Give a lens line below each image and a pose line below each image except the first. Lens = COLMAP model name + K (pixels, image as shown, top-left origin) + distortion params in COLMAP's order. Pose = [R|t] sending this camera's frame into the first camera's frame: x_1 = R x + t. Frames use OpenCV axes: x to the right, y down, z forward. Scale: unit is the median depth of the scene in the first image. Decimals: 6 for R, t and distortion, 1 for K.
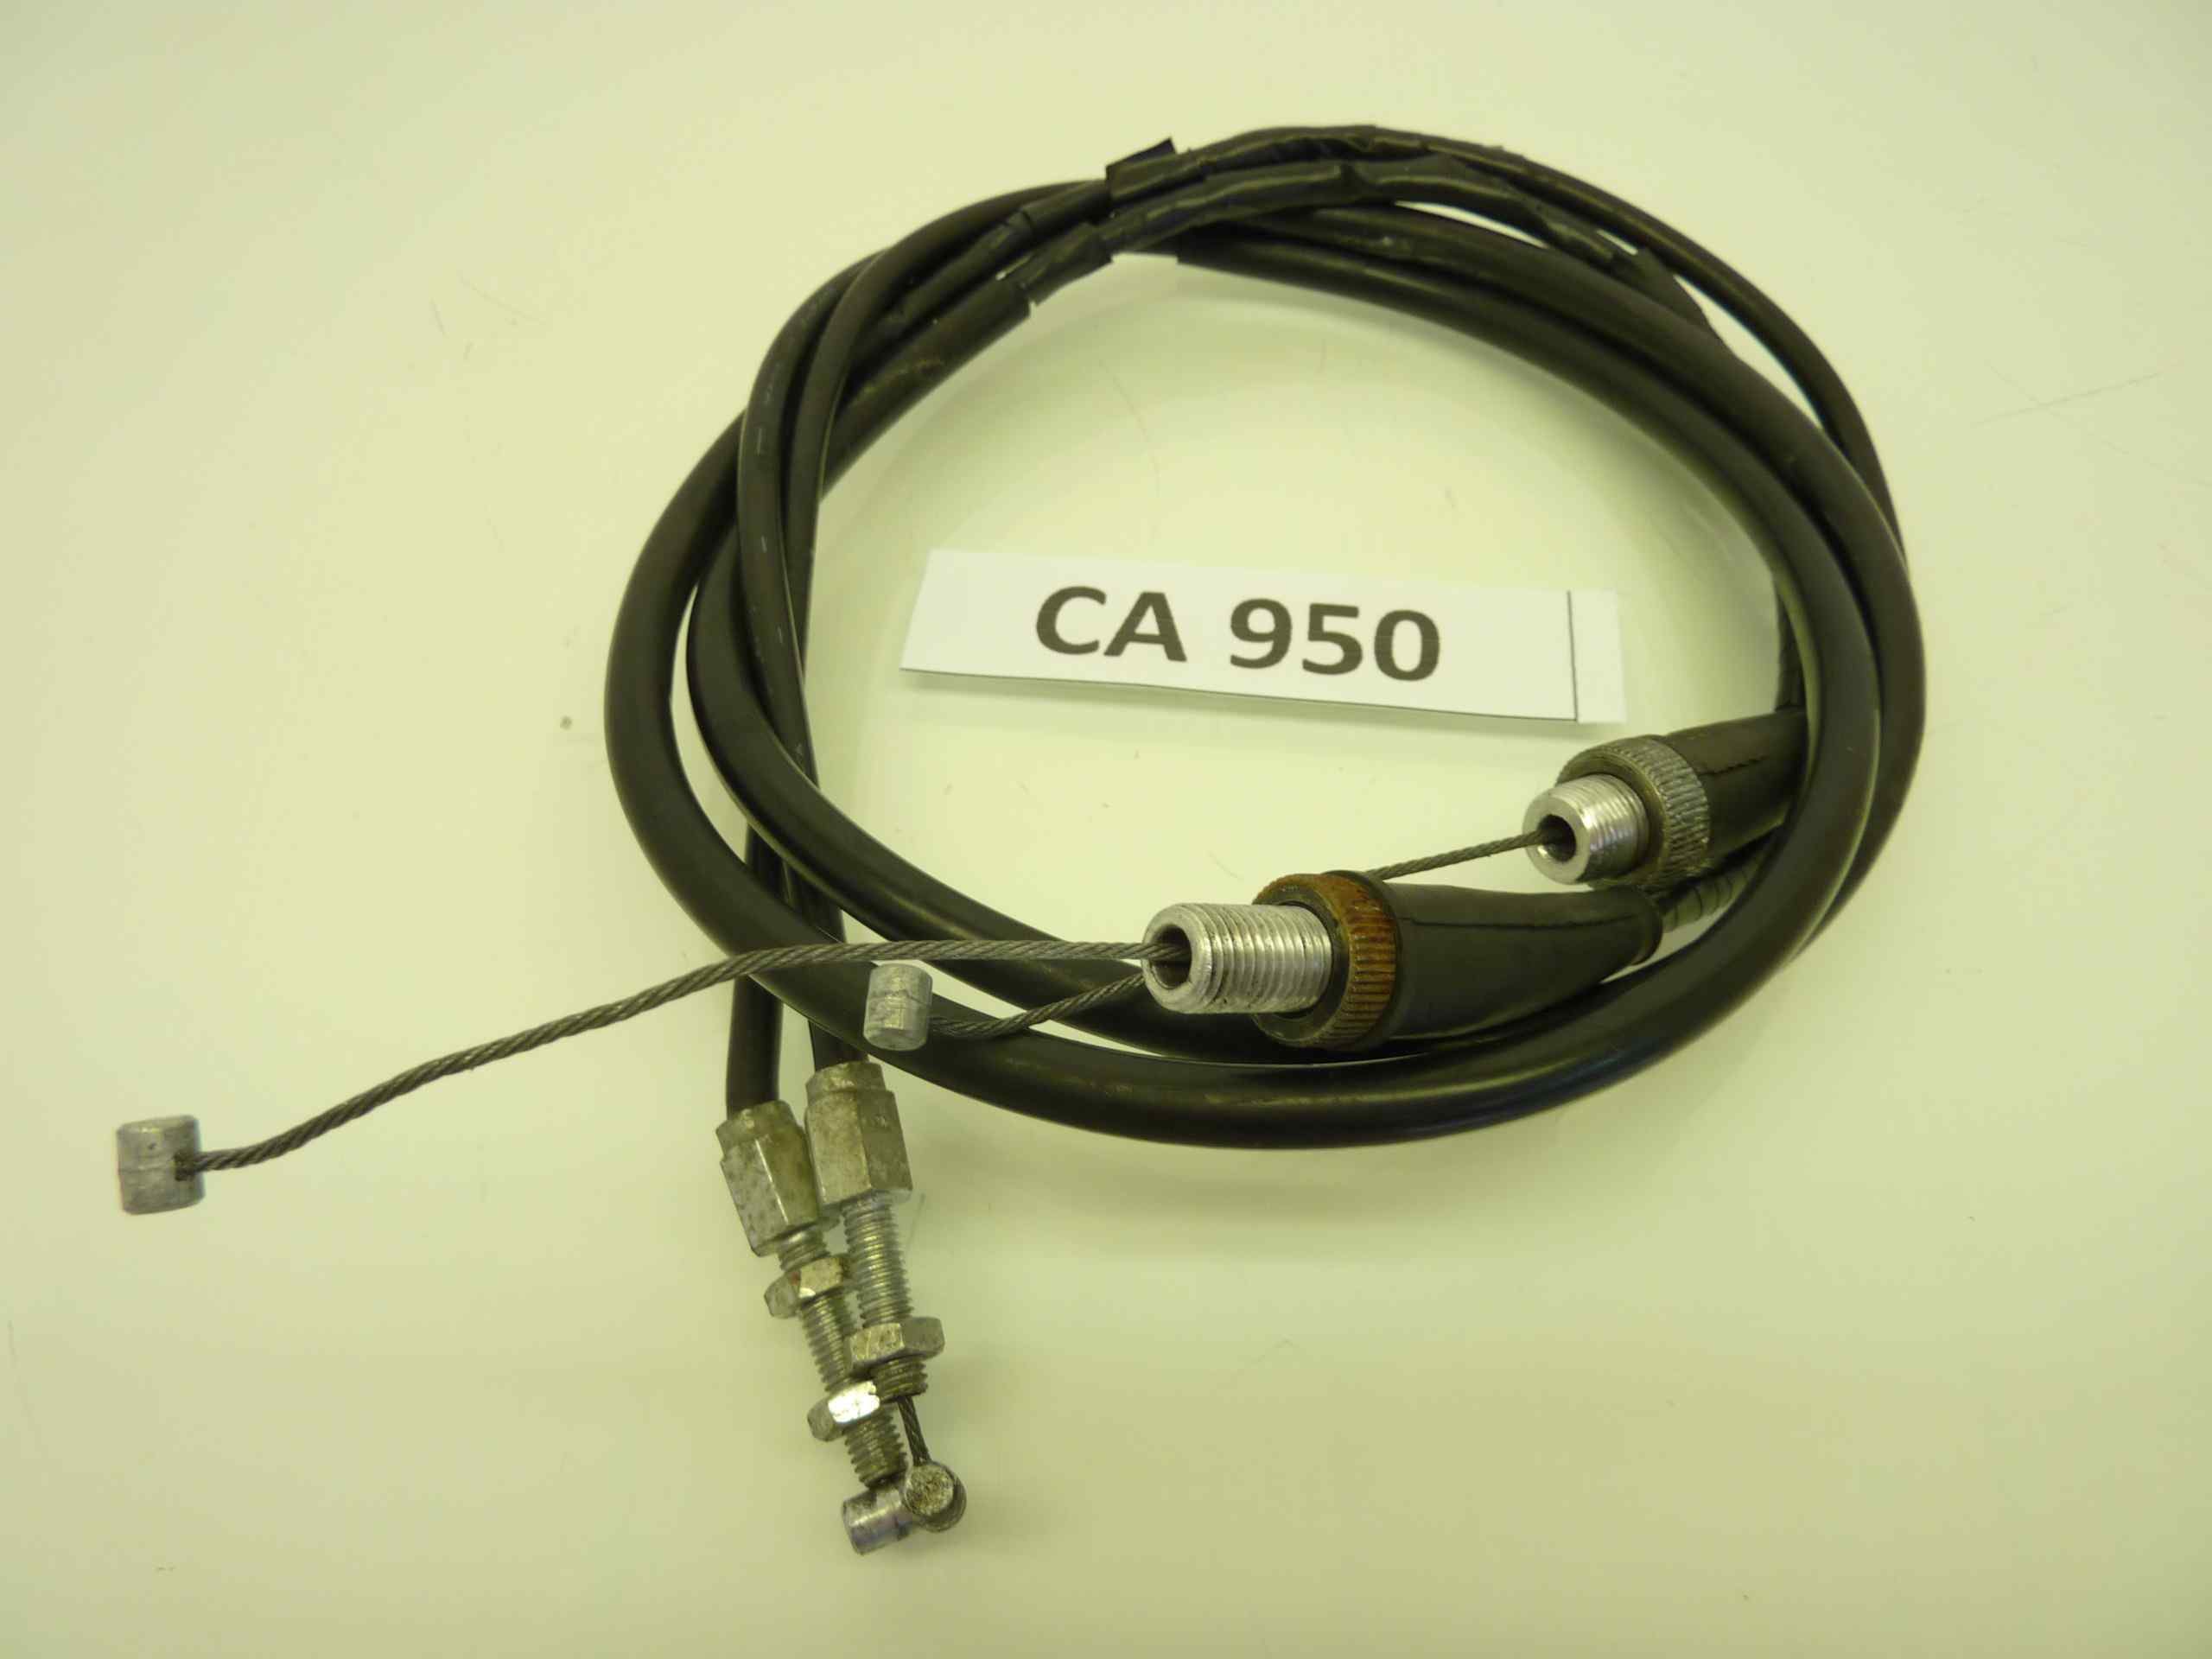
lens RADIAL K [[1566.0, 0, 1118.0], [0, 1566.0, 785.6], [0, 0, 1]] dist [-0.133354, 0.196349]
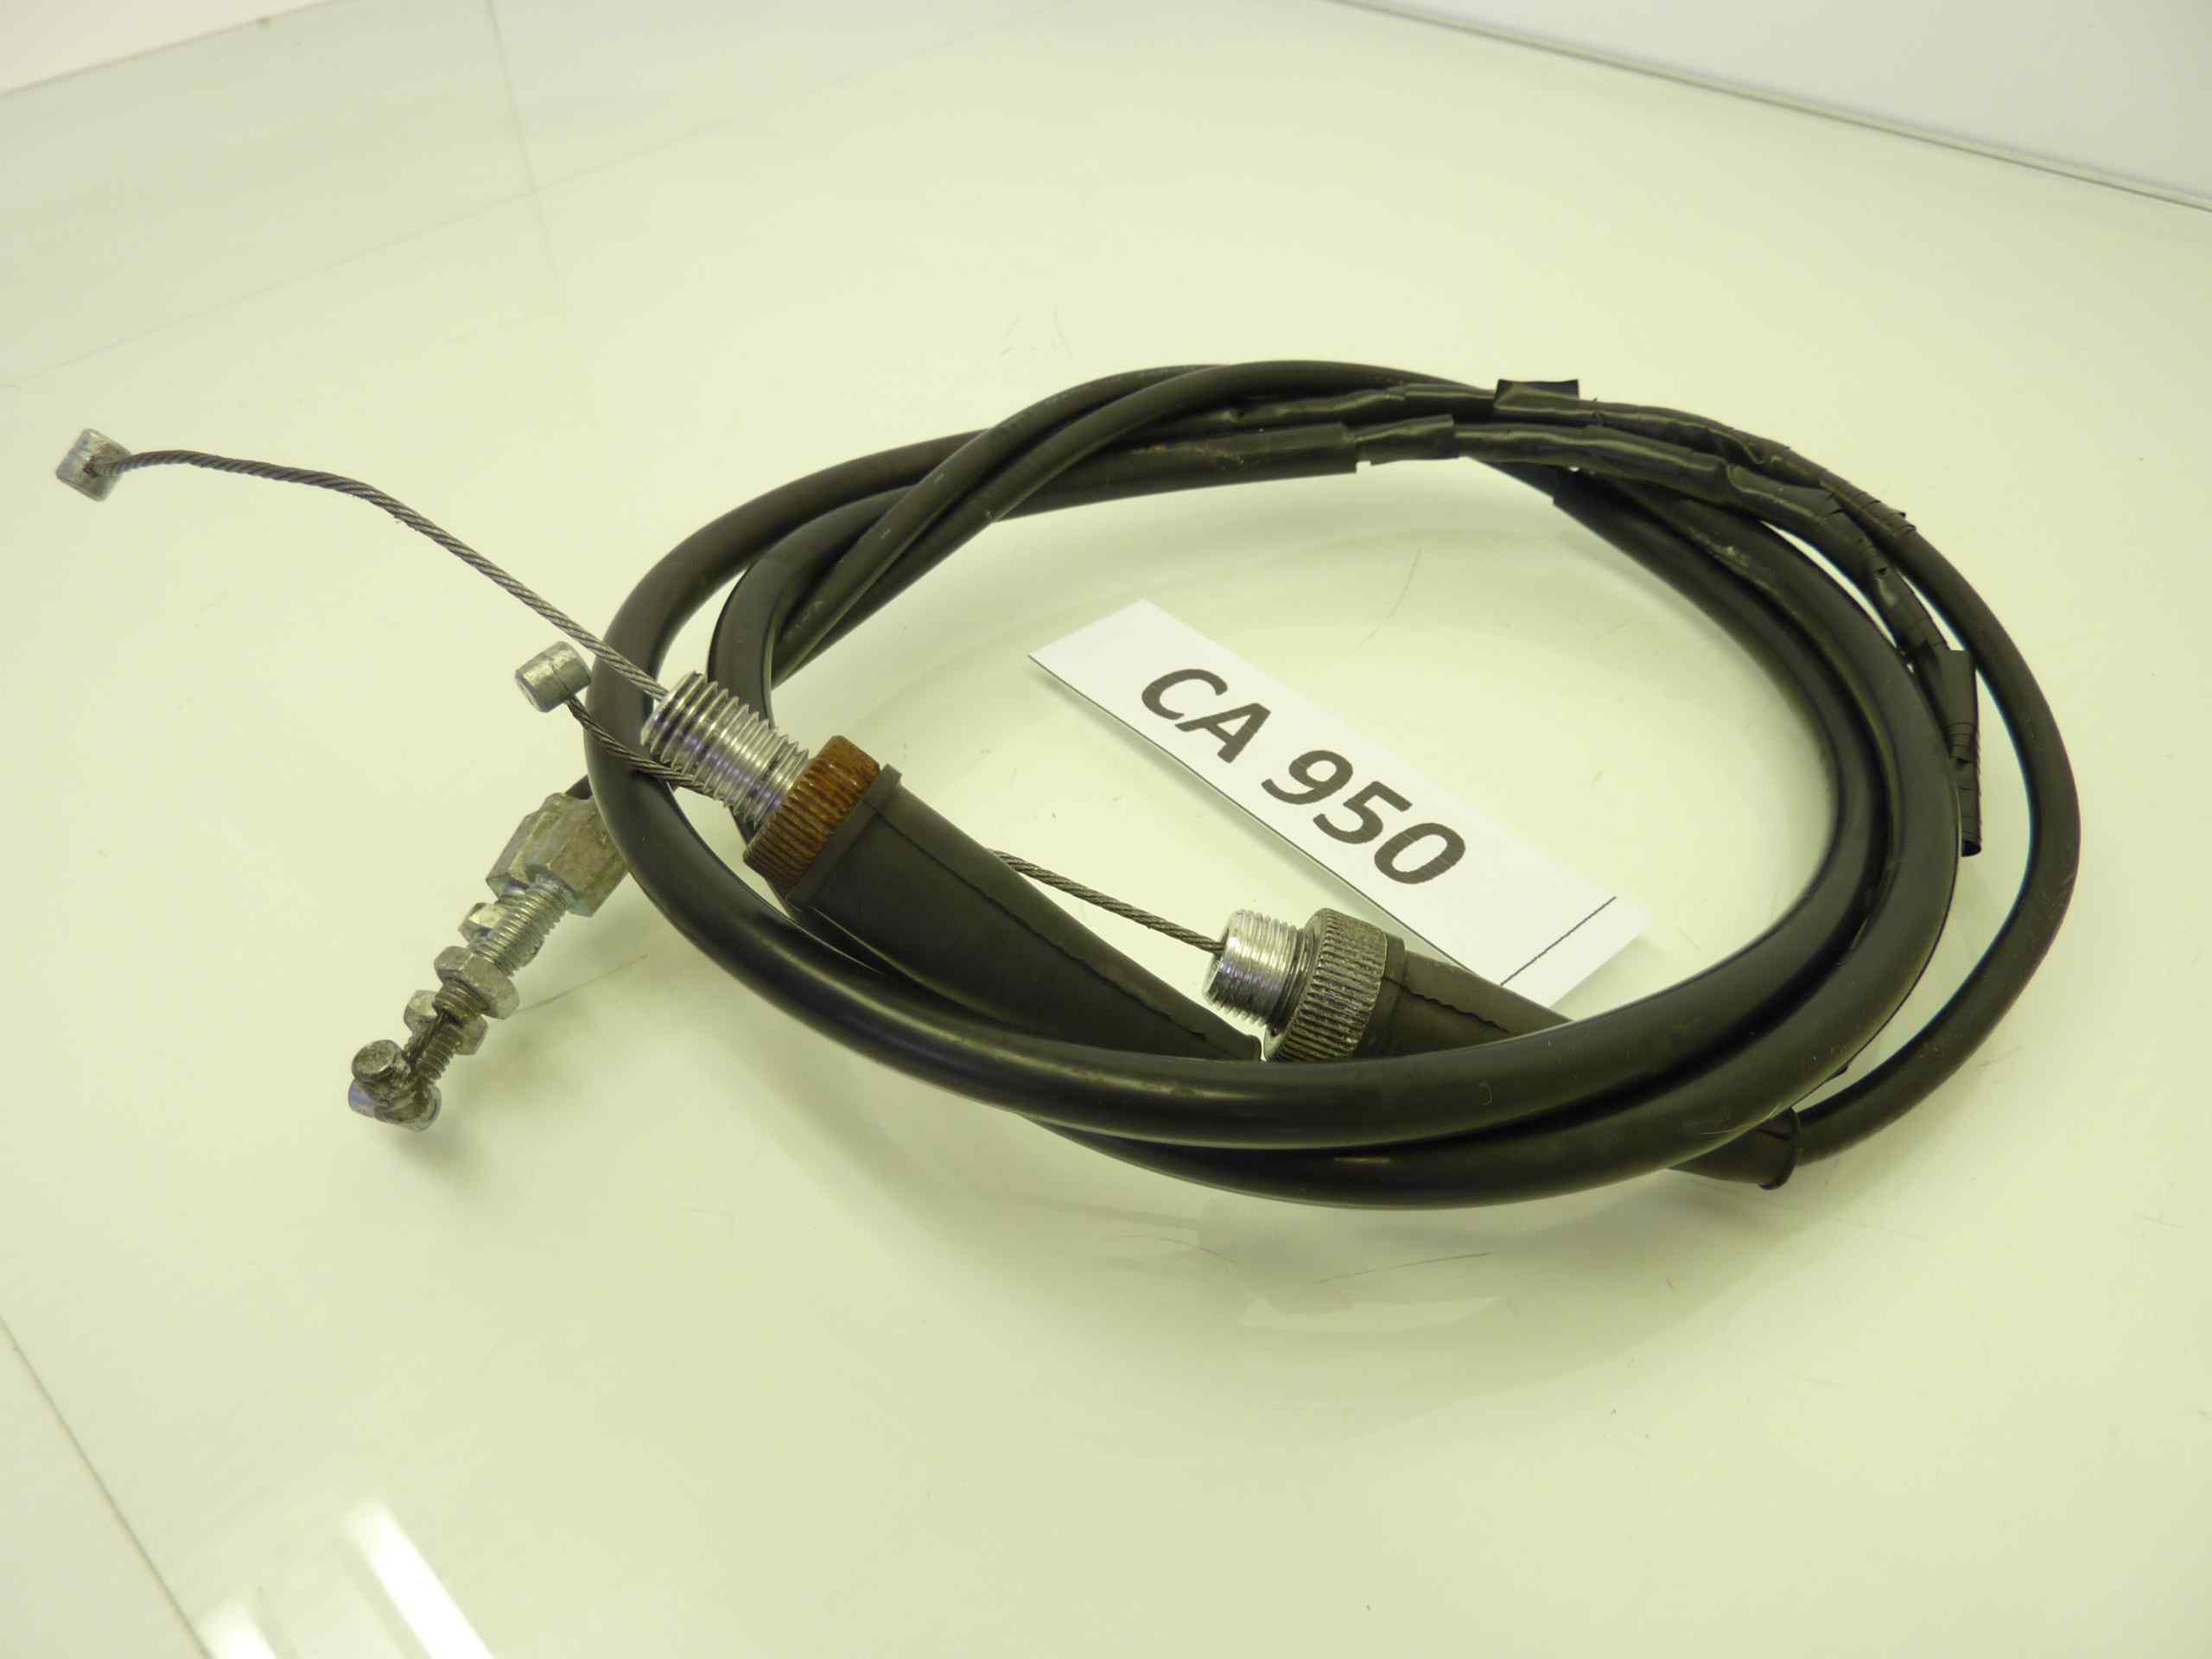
lens RADIAL K [[1566.0, 0, 1118.0], [0, 1566.0, 785.6], [0, 0, 1]] dist [-0.133354, 0.196349]
pose [[0.751946, 0.456532, -0.475559, 0.476634], [-0.537639, 0.842145, -0.041655, 0.015340], [0.381472, 0.287002, 0.878697, 0.067949]]
